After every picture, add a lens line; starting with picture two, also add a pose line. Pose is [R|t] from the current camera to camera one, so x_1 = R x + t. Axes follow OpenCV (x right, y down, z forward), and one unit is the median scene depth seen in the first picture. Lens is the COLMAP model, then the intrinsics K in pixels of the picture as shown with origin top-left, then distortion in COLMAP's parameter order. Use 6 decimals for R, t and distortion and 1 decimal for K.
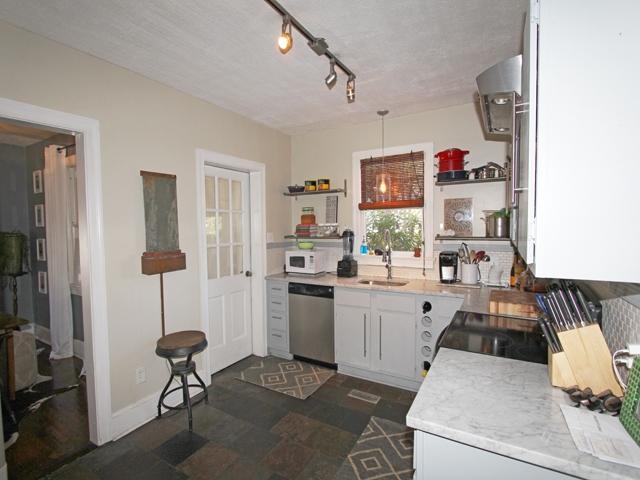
lens RADIAL K [[314.9, 0, 320.7], [0, 314.9, 237.9], [0, 0, 1]] dist [-0.005336, 0.001136]
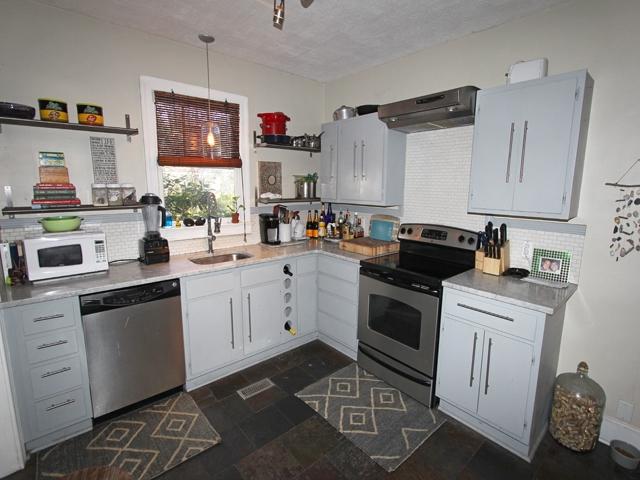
lens RADIAL K [[314.9, 0, 321.5], [0, 314.9, 230.6], [0, 0, 1]] dist [-0.005336, 0.001136]
pose [[0.323925, -0.126362, 0.937606, -0.481832], [0.022634, 0.991792, 0.125845, -0.026774], [-0.945812, -0.019542, 0.324127, 0.479896]]
